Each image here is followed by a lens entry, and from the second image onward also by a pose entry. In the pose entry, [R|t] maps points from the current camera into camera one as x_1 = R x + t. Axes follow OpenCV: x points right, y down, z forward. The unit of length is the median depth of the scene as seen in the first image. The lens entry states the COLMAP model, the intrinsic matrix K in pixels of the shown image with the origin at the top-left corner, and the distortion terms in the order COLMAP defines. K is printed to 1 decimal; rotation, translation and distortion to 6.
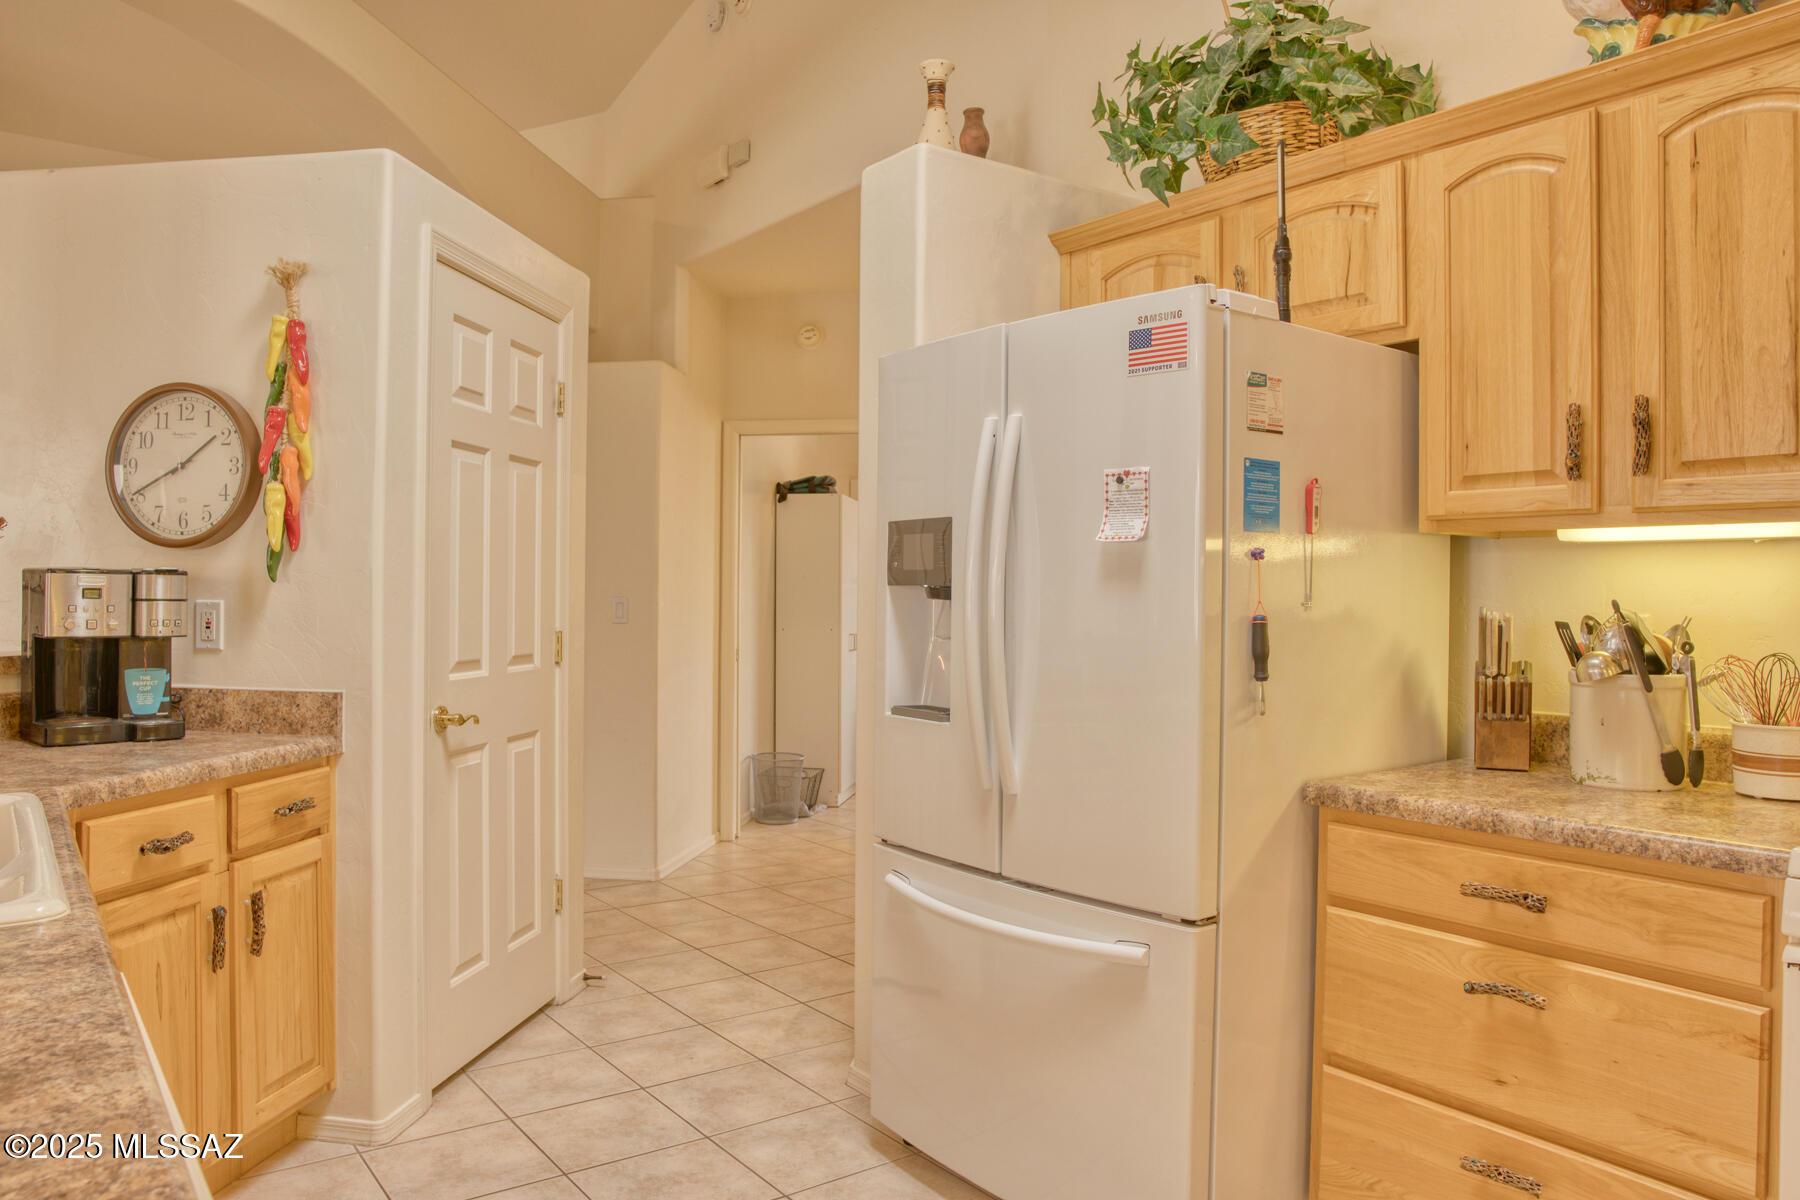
lens RADIAL K [[1269.2, 0, 955.4], [0, 1269.2, 591.2], [0, 0, 1]] dist [-0.093133, 0.055493]
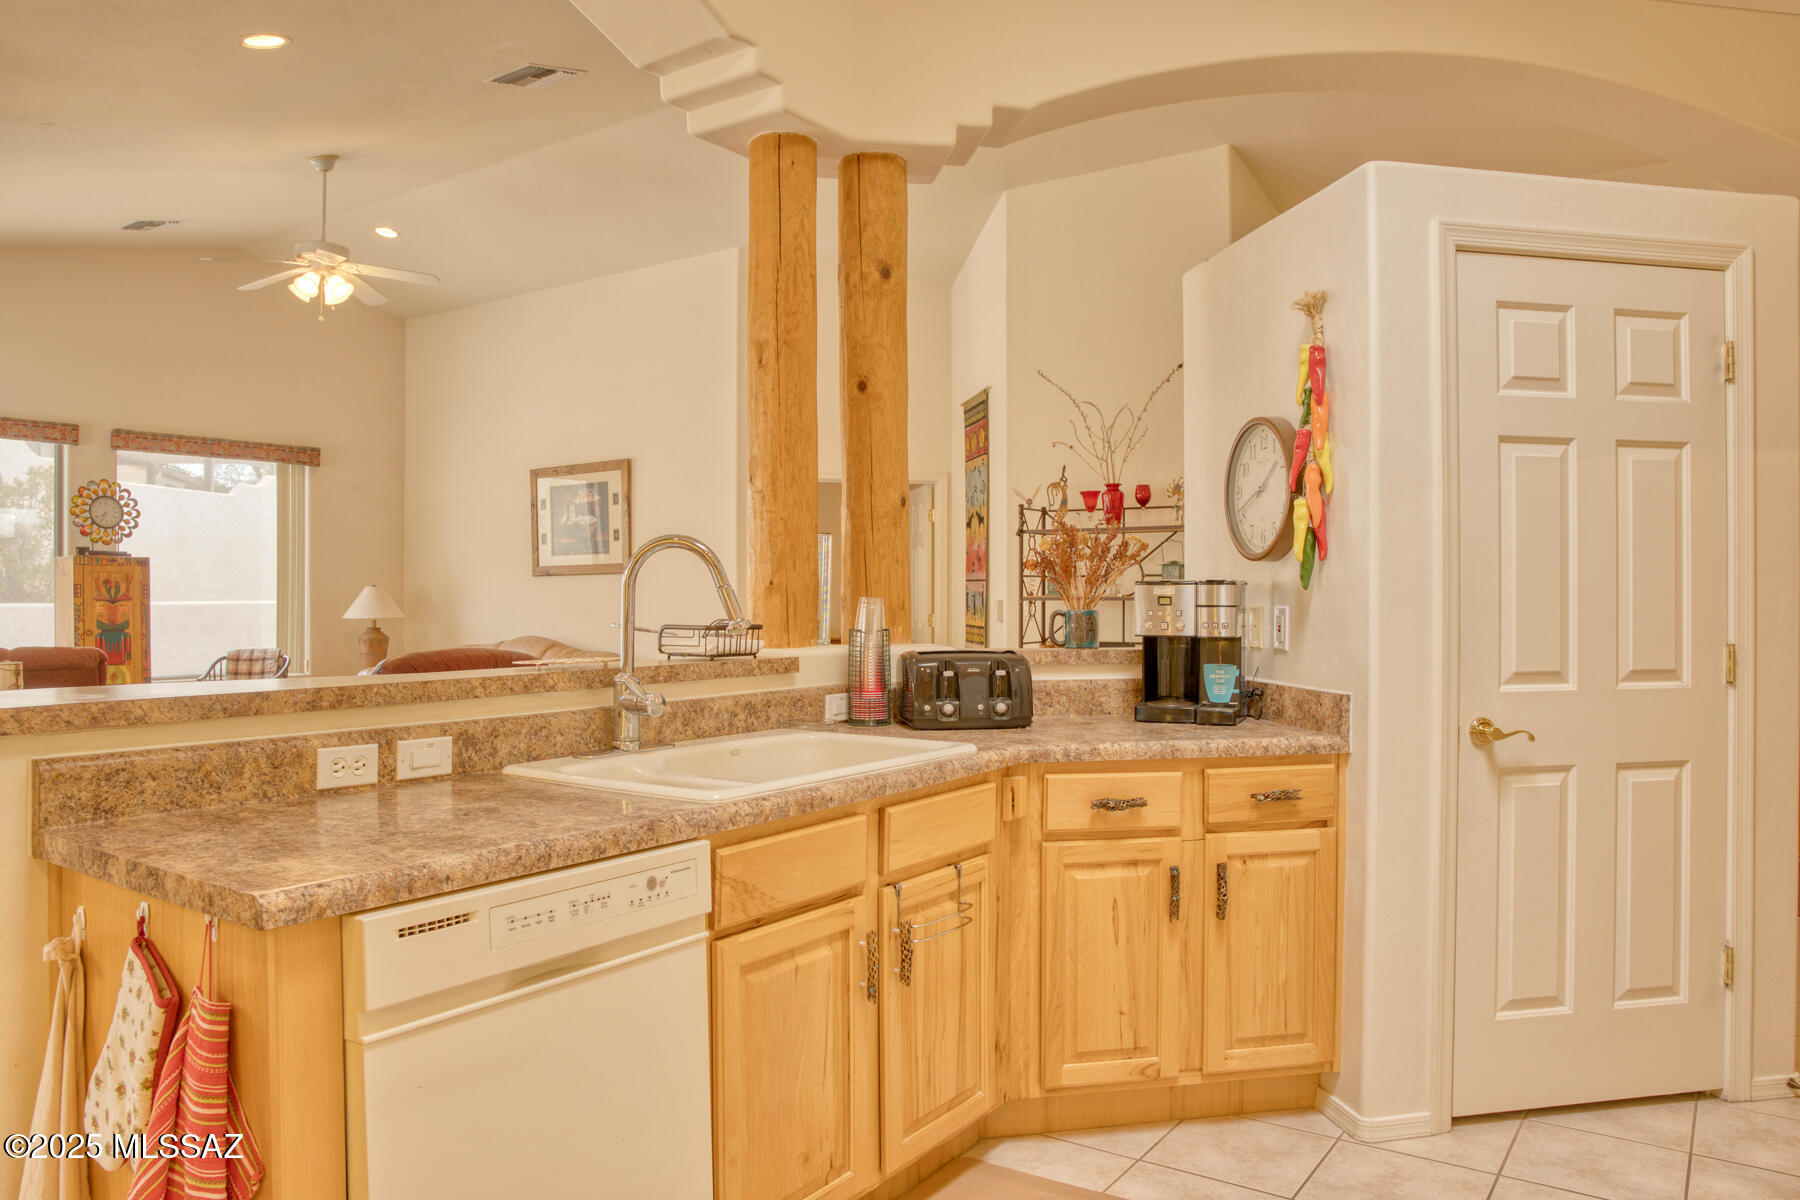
lens RADIAL K [[1269.2, 0, 870.5], [0, 1269.2, 595.2], [0, 0, 1]] dist [-0.093133, 0.055493]
pose [[0.296030, -0.008758, -0.955139, 0.391192], [0.005104, 0.999958, -0.007587, 0.003962], [0.955165, -0.002629, 0.296062, 0.309757]]
